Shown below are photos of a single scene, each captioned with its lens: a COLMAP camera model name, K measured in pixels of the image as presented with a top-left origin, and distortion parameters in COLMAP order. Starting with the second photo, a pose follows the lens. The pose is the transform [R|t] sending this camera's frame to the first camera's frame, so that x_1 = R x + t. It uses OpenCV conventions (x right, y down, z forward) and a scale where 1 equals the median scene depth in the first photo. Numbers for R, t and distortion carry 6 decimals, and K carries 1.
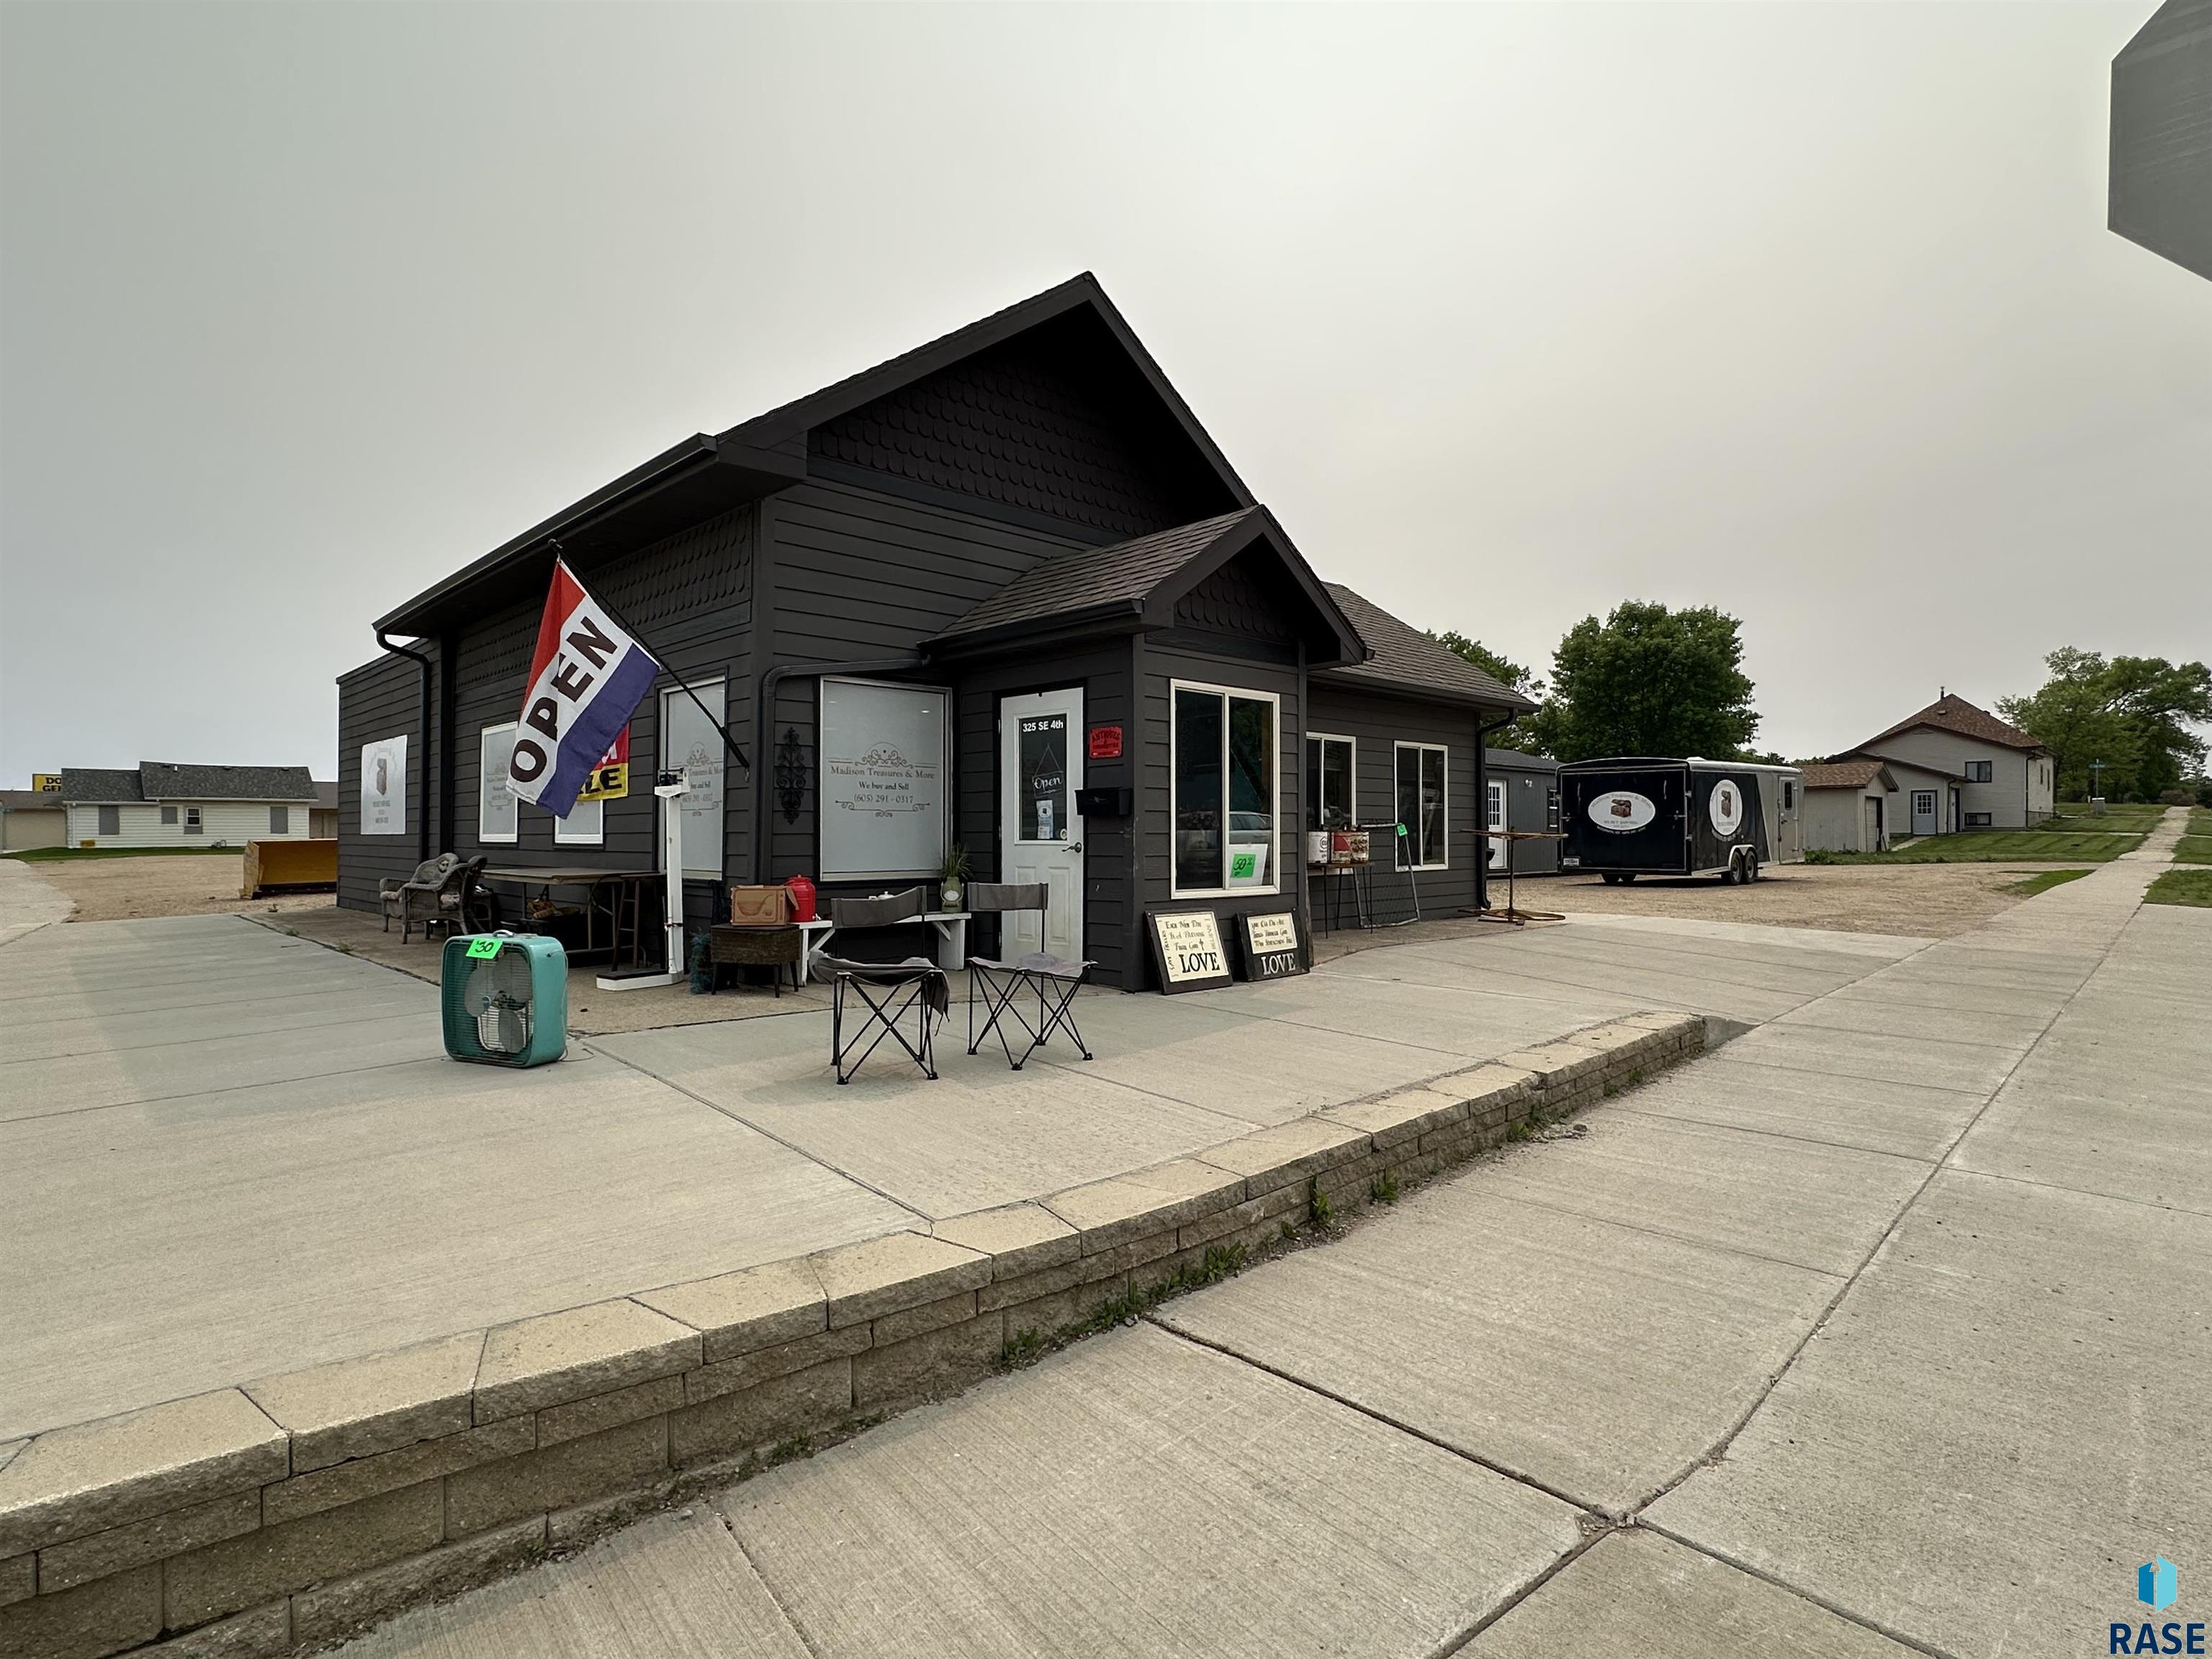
lens RADIAL K [[1165.3, 0, 1143.6], [0, 1165.3, 827.7], [0, 0, 1]] dist [0.026973, 0.000671]
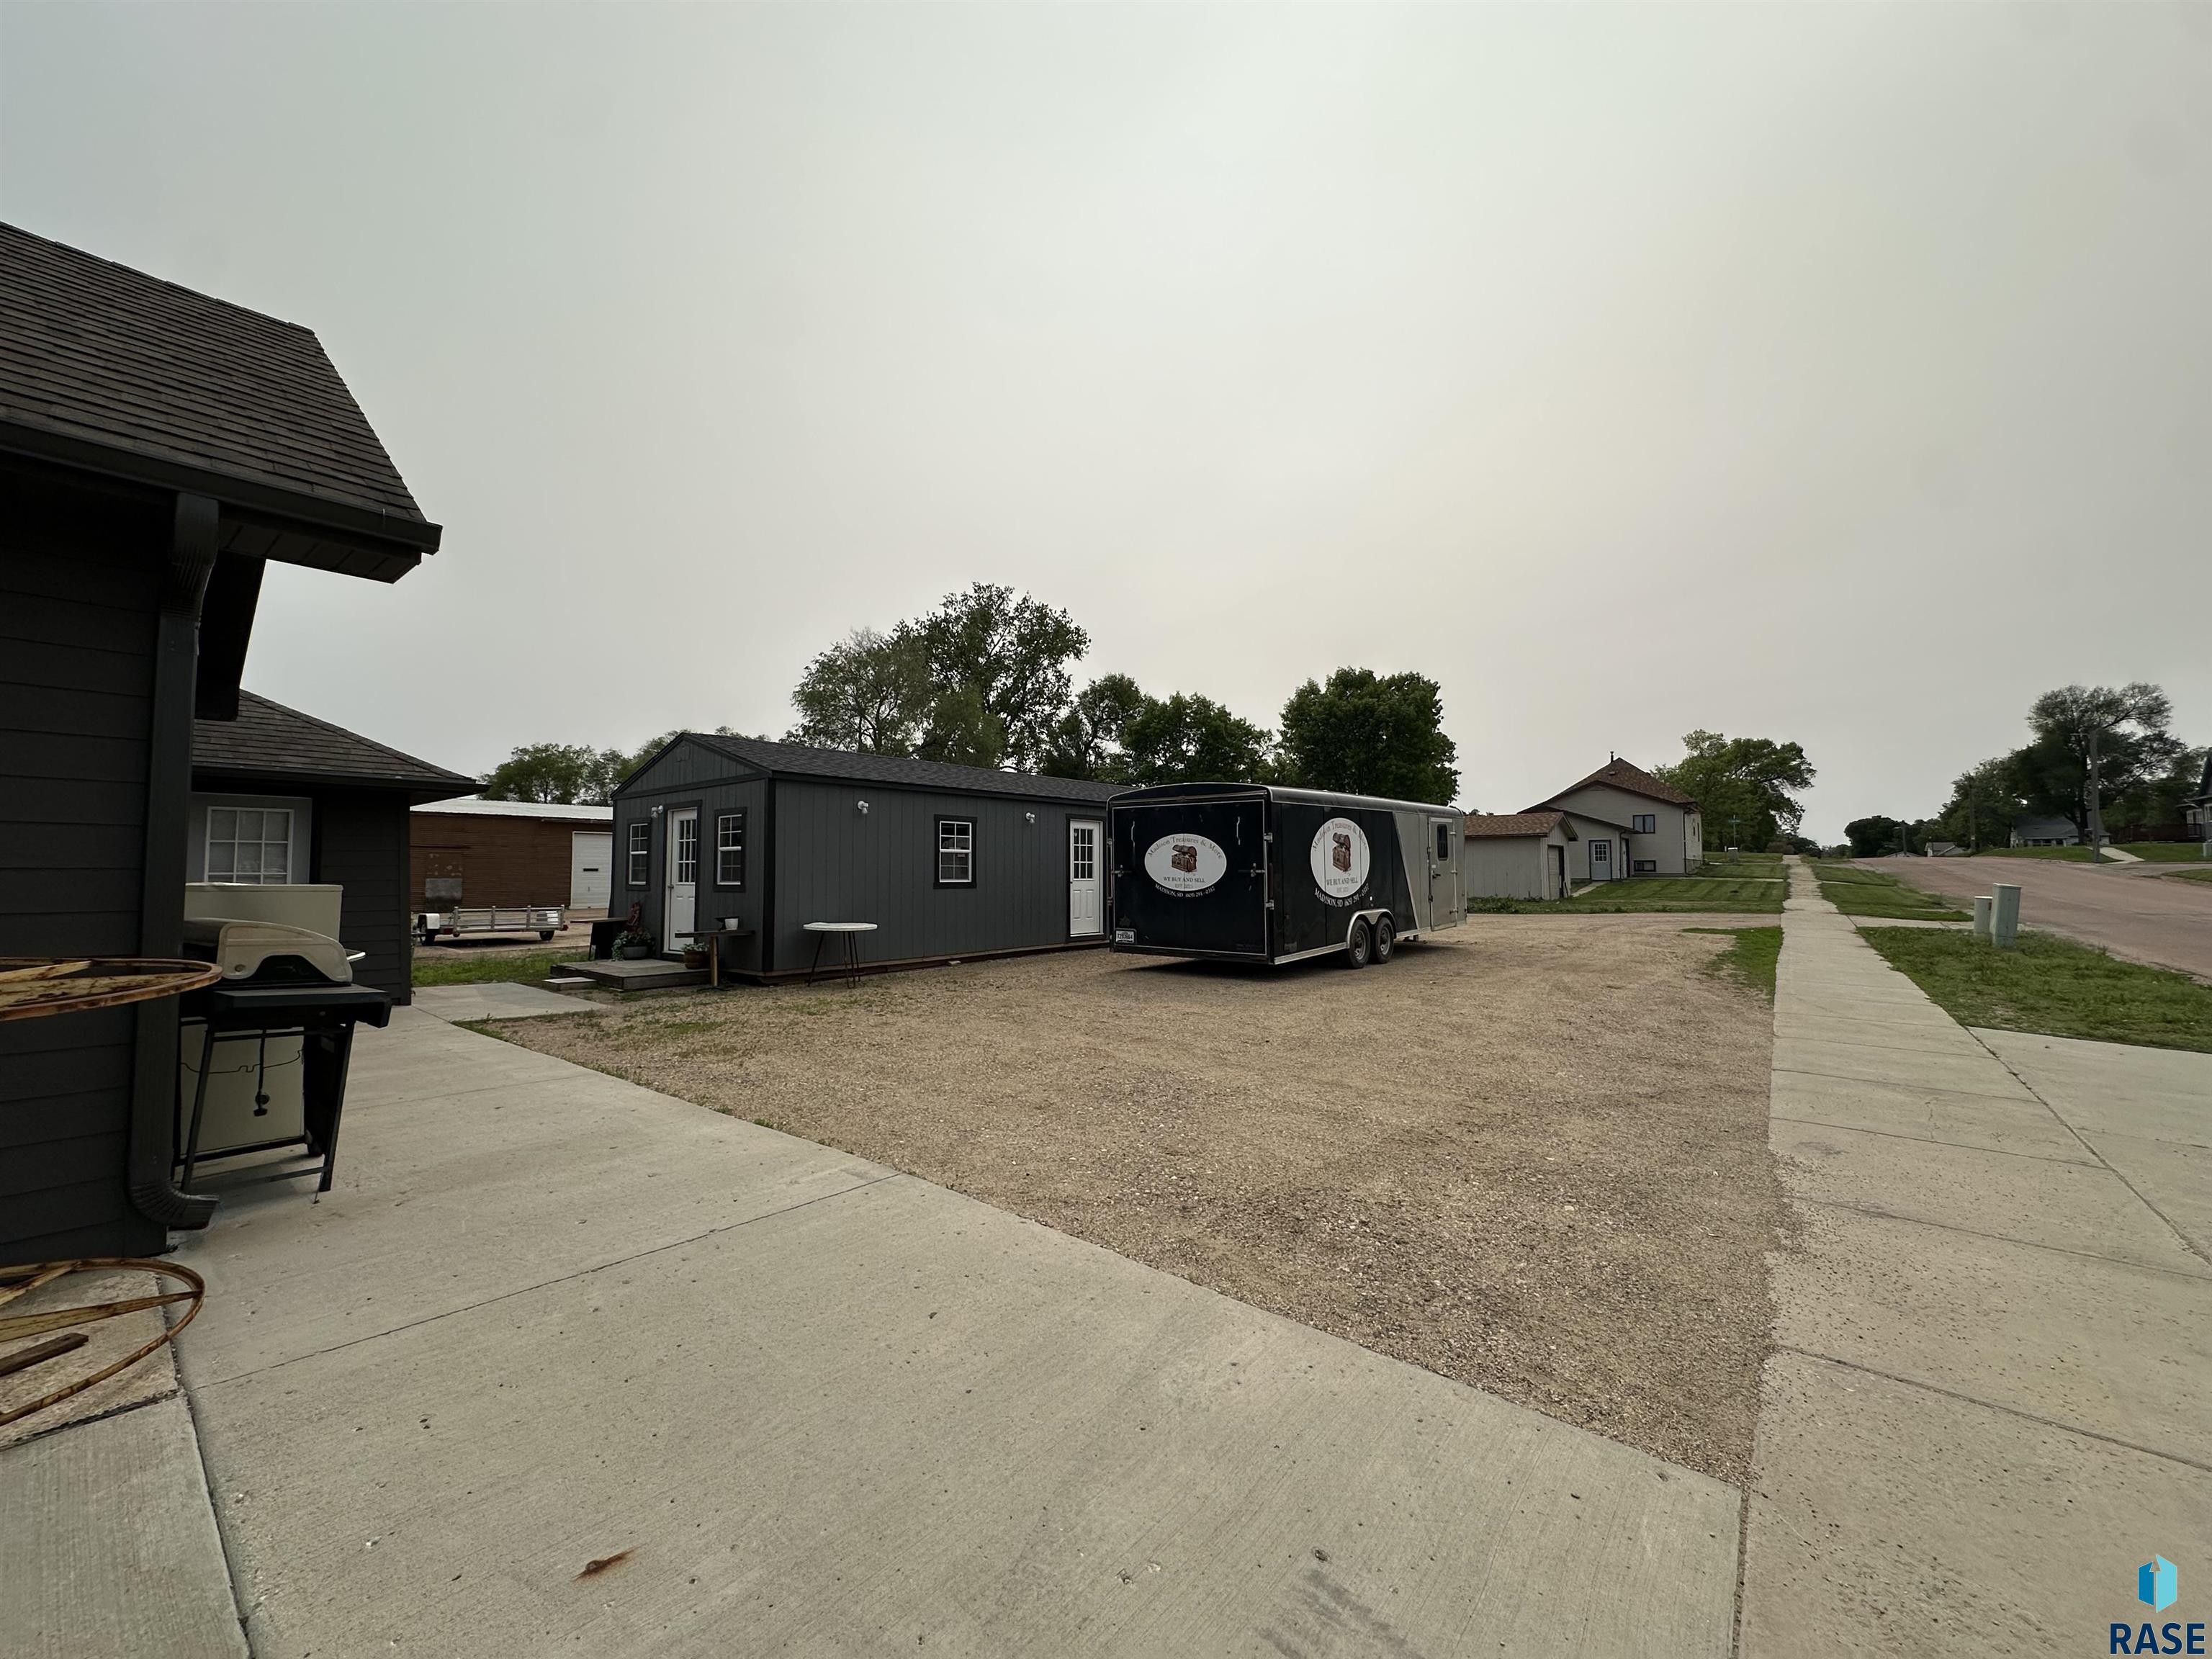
lens RADIAL K [[881.7, 0, 1104.5], [0, 881.7, 823.9], [0, 0, 1]] dist [-0.007896, 0.002105]
pose [[0.997273, 0.005844, 0.073563, 0.319078], [-0.002199, 0.998770, -0.049527, -0.011014], [-0.073762, 0.049231, 0.996060, 0.490496]]
